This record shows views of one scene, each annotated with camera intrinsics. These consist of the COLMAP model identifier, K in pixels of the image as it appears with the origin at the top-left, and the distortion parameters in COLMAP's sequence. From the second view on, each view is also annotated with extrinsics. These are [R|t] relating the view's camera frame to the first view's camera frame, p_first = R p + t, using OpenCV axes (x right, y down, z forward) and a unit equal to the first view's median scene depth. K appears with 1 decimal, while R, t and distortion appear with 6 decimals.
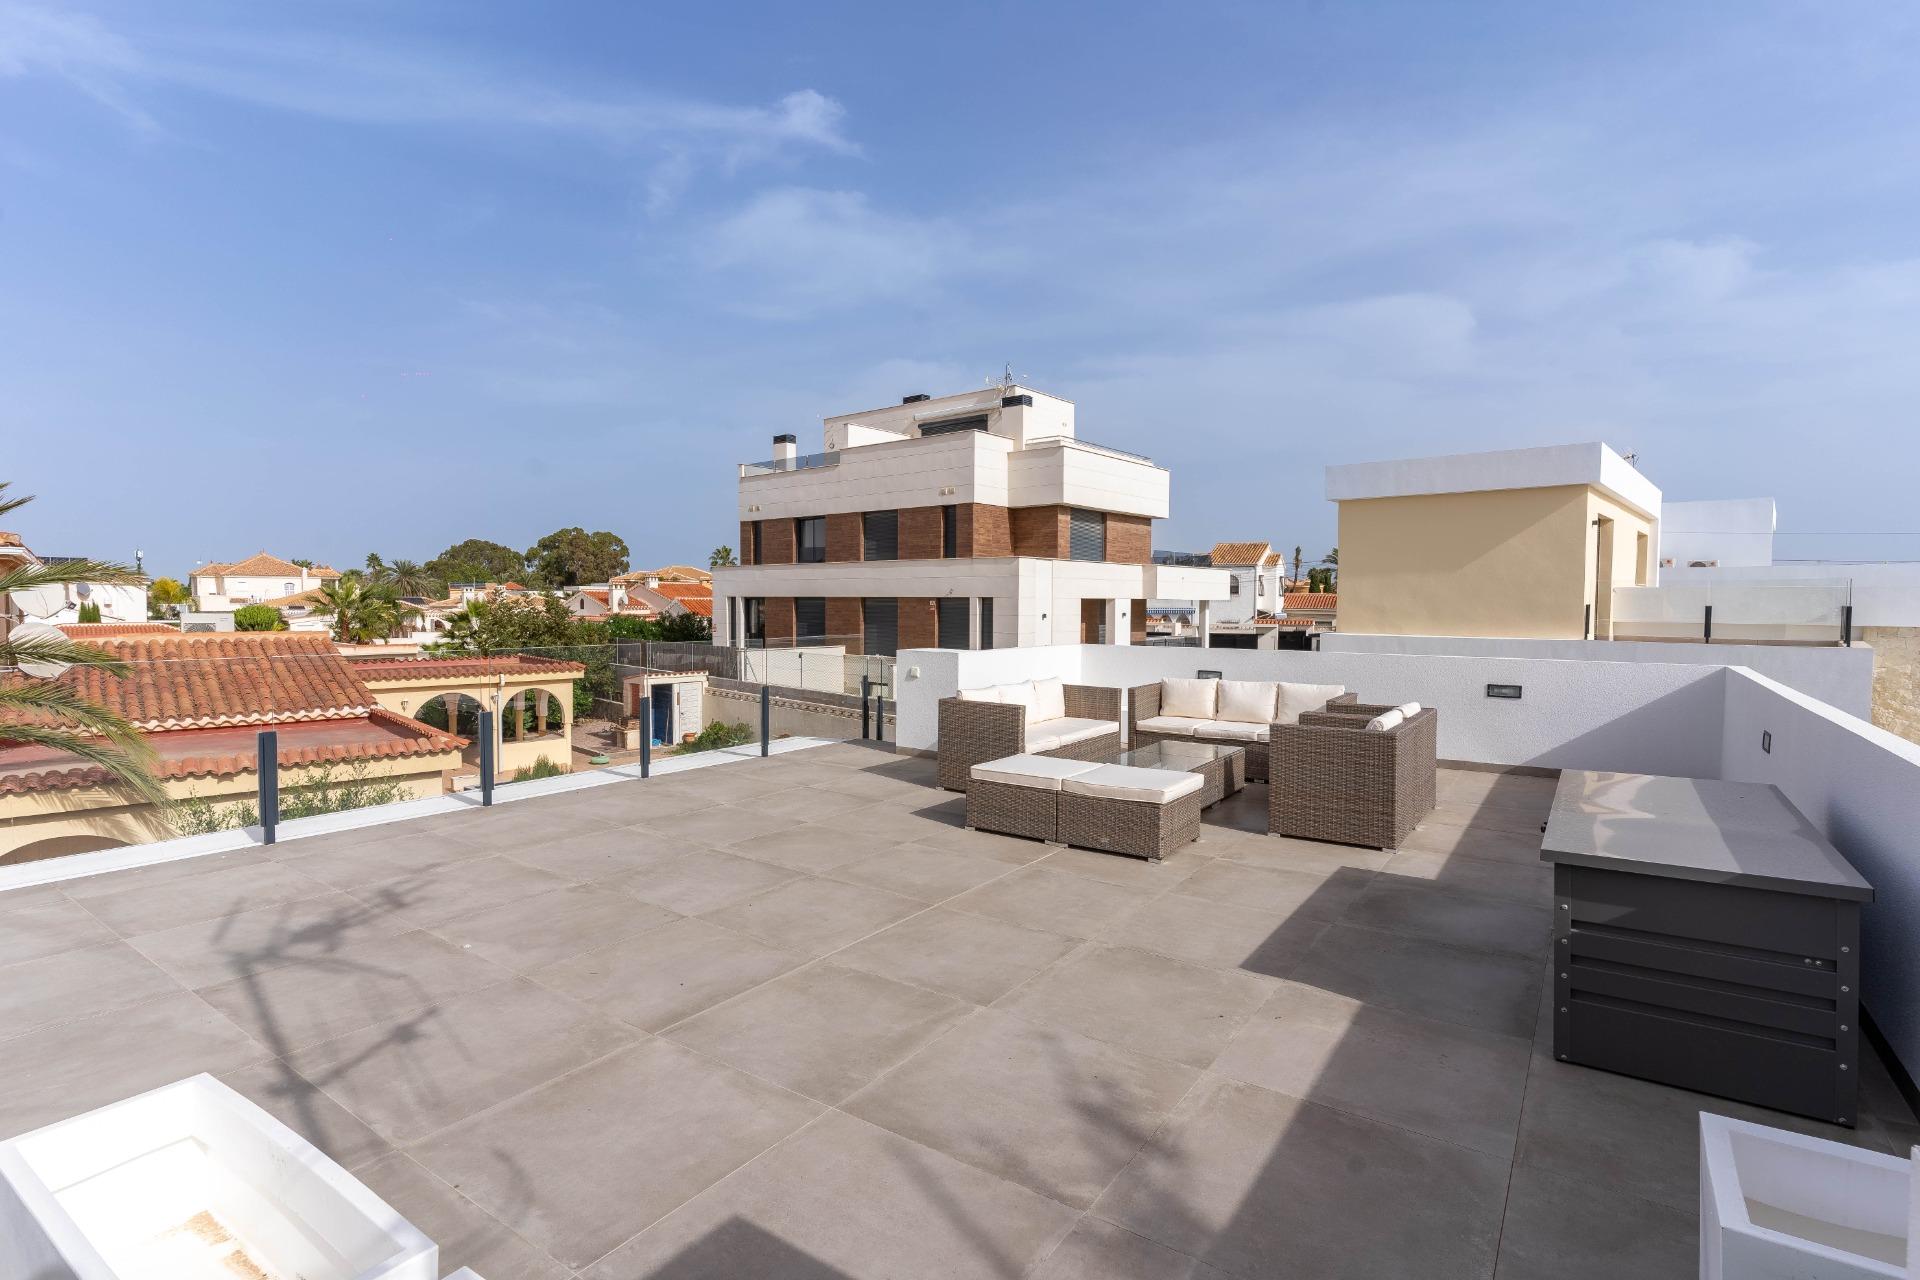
lens RADIAL K [[911.7, 0, 961.9], [0, 911.7, 634.7], [0, 0, 1]] dist [-0.000250, 0.001431]
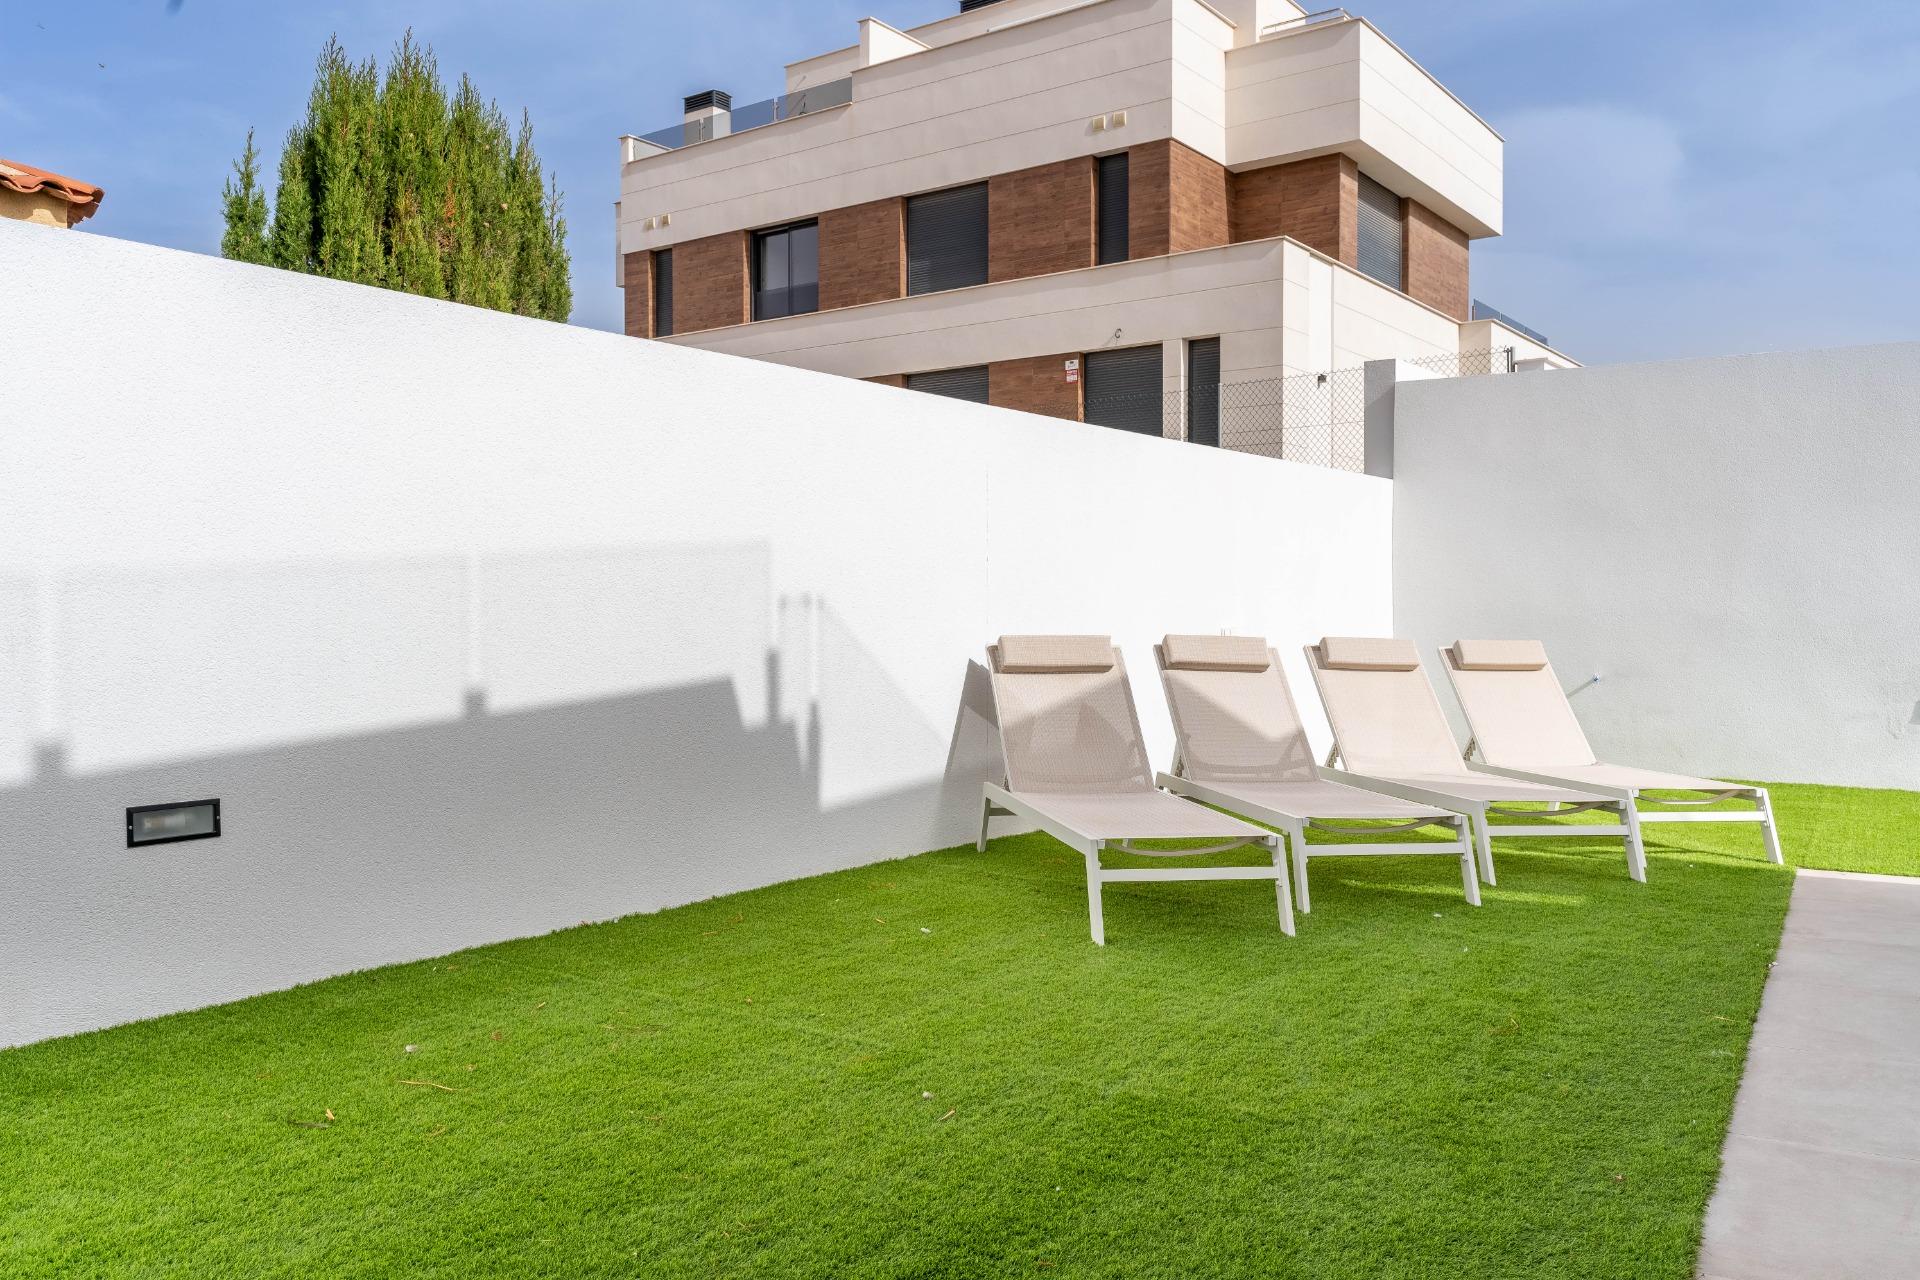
lens RADIAL K [[1446.6, 0, 956.1], [0, 1446.6, 637.7], [0, 0, 1]] dist [-0.000024, -0.000059]
pose [[0.997414, -0.008199, 0.071401, -0.146397], [0.010203, 0.999563, -0.027748, 0.126407], [-0.071142, 0.028405, 0.997062, 0.260908]]
